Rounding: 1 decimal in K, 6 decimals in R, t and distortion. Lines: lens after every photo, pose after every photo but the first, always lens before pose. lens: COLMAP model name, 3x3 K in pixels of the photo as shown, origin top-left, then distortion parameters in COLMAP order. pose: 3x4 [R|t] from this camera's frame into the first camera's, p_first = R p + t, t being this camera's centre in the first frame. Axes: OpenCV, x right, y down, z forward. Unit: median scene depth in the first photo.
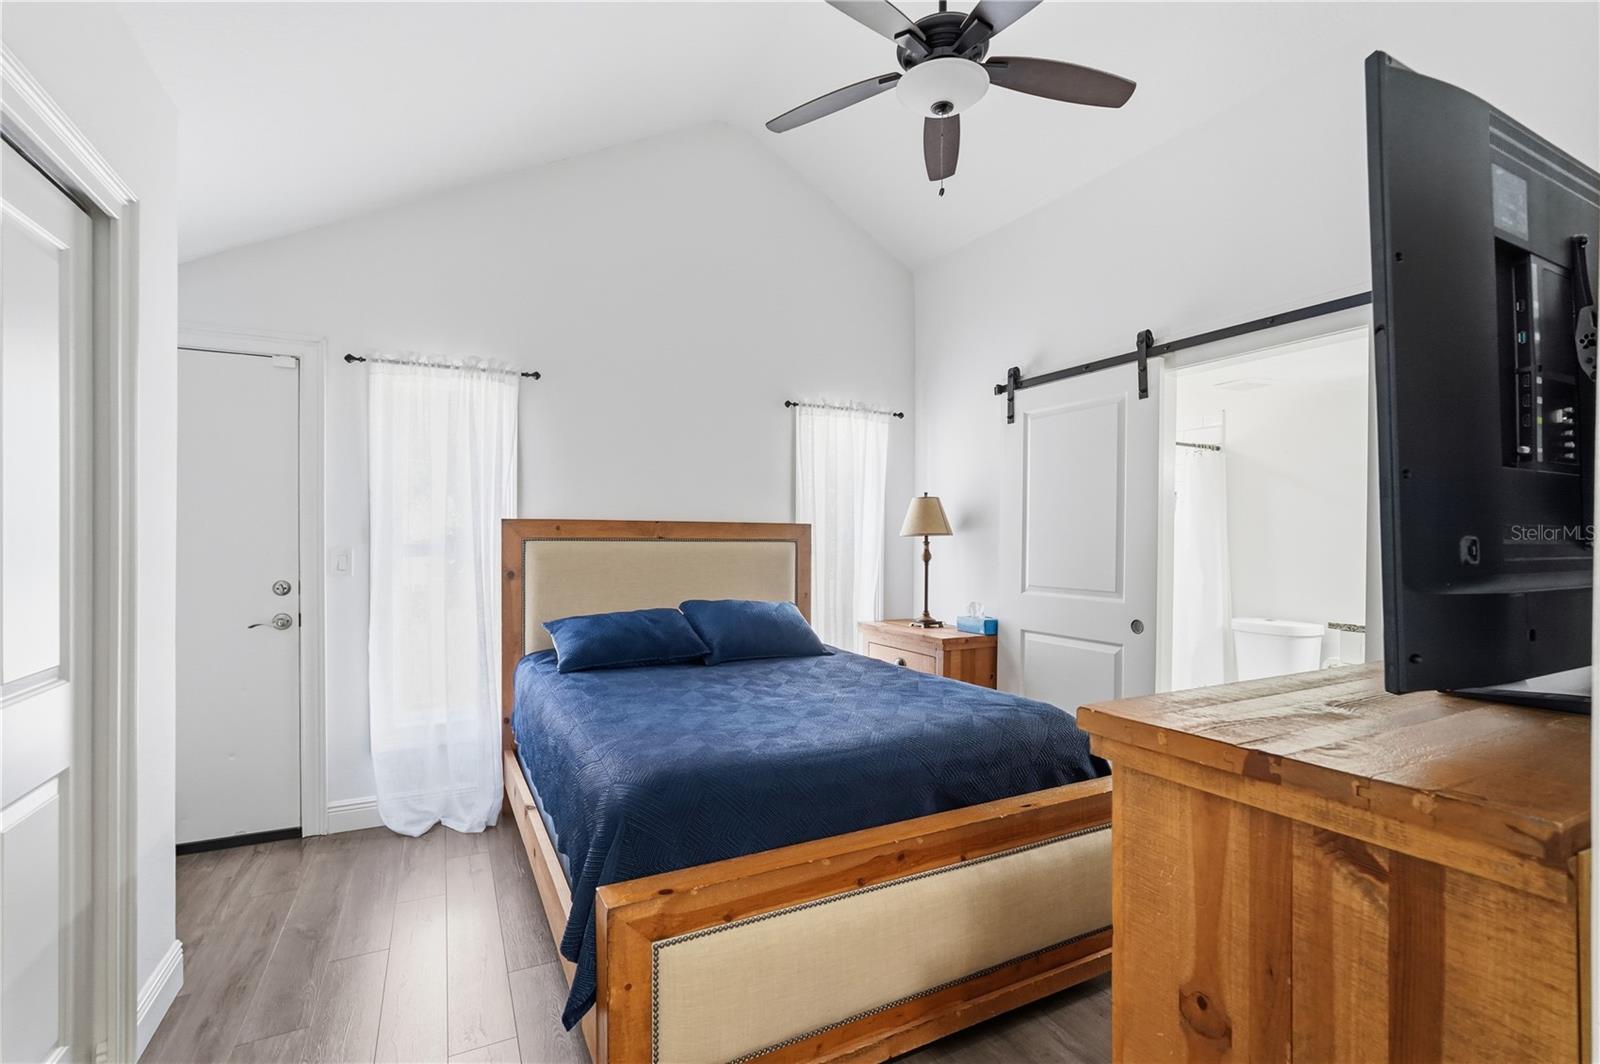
lens RADIAL K [[718.8, 0, 798.5], [0, 718.8, 535.7], [0, 0, 1]] dist [-0.011783, 0.005458]
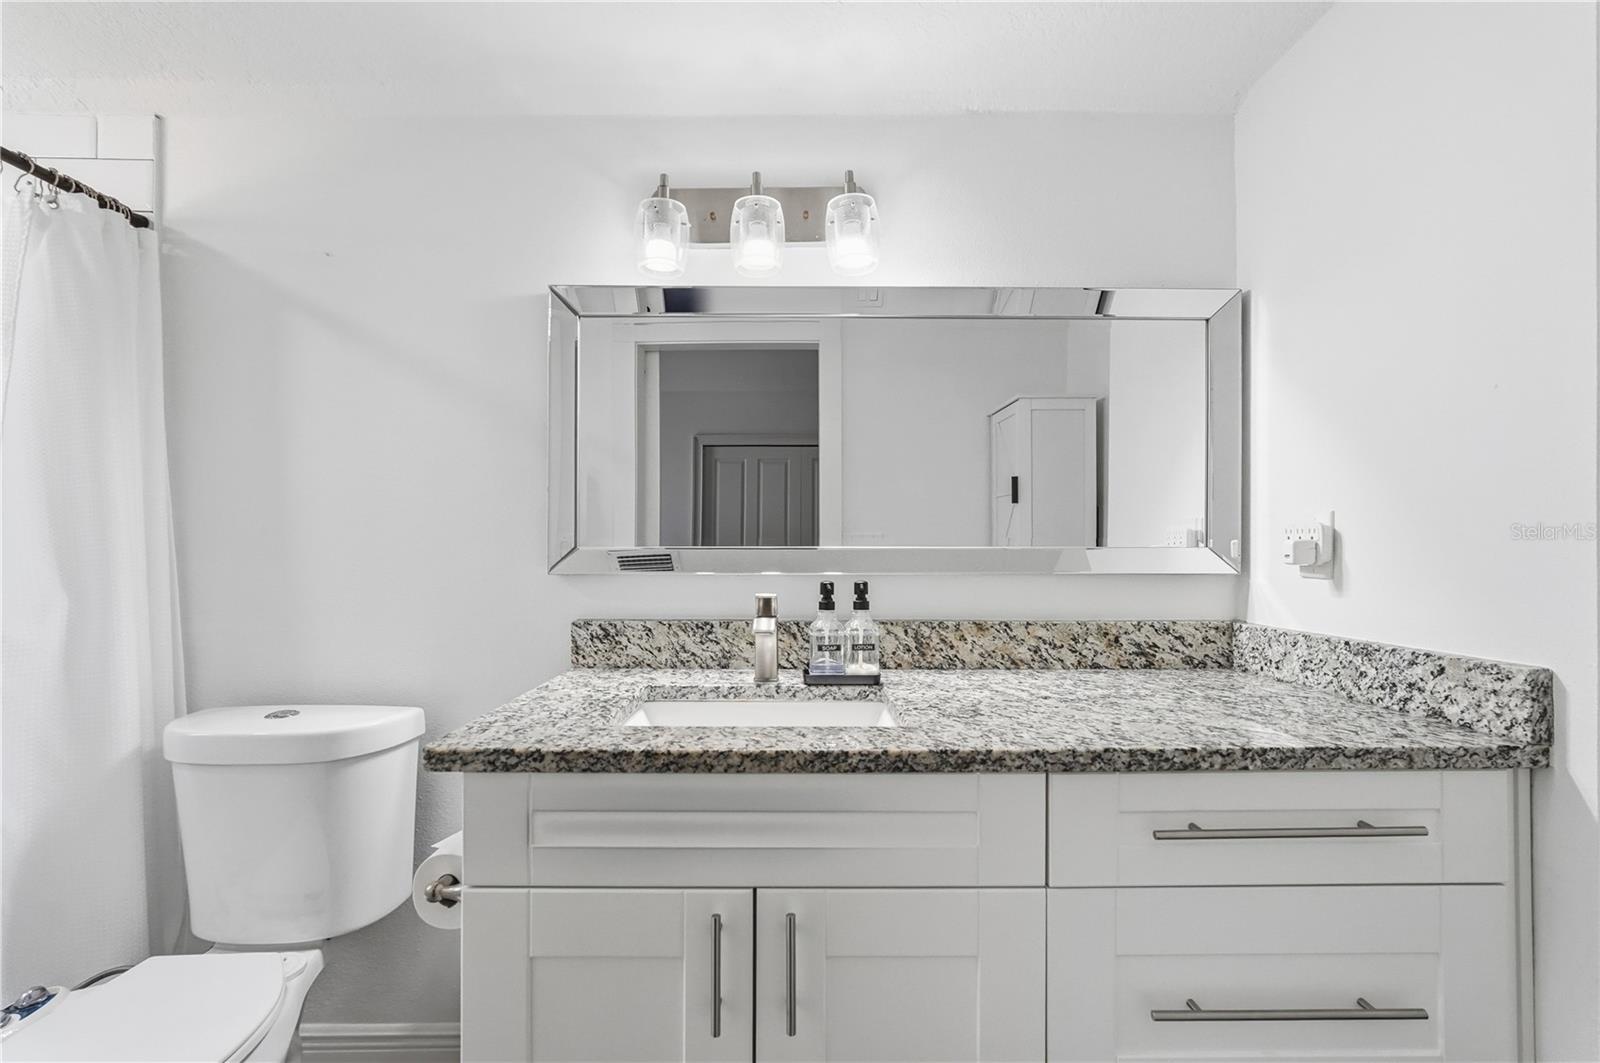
lens RADIAL K [[718.8, 0, 799.8], [0, 718.8, 545.3], [0, 0, 1]] dist [-0.011783, 0.005458]
pose [[0.455227, -0.003323, 0.890369, 0.498831], [0.001613, 0.999994, 0.002908, 0.037992], [-0.890374, 0.000113, 0.455230, 0.662621]]
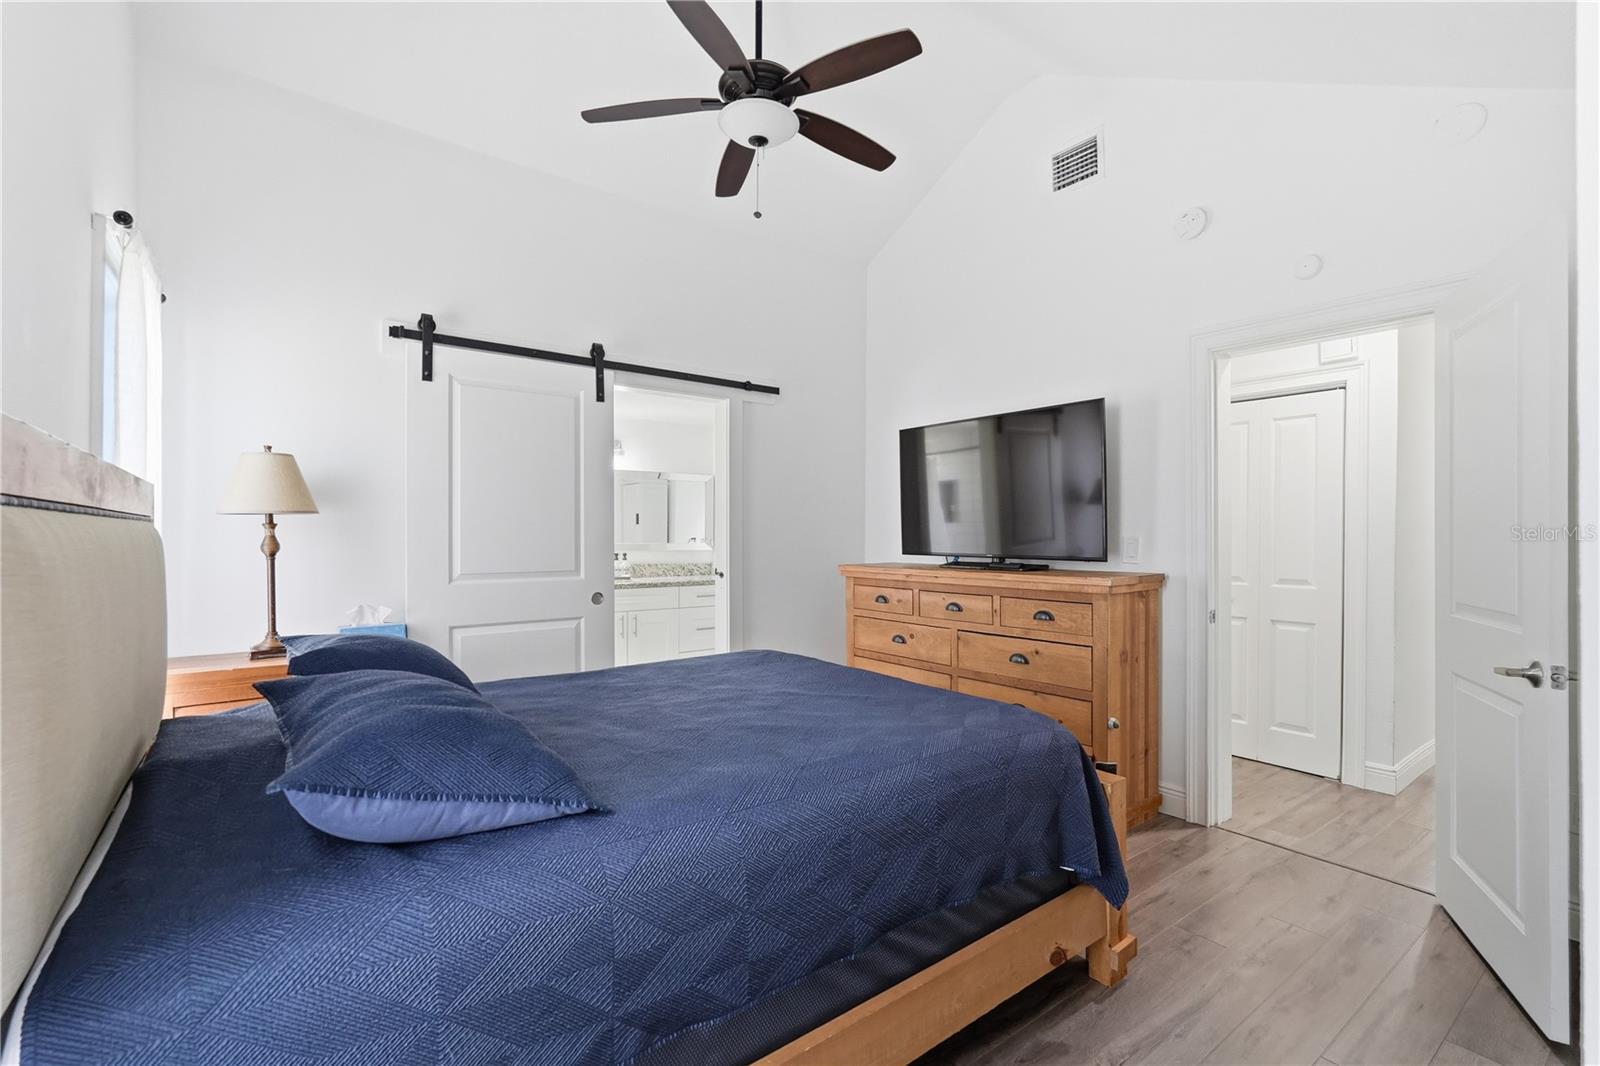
lens RADIAL K [[718.8, 0, 808.3], [0, 718.8, 534.7], [0, 0, 1]] dist [-0.011783, 0.005458]
pose [[-0.188749, -0.008863, 0.981985, -0.590291], [-0.010372, 0.999921, 0.007031, 0.009741], [-0.981971, -0.008858, -0.188826, 0.716927]]
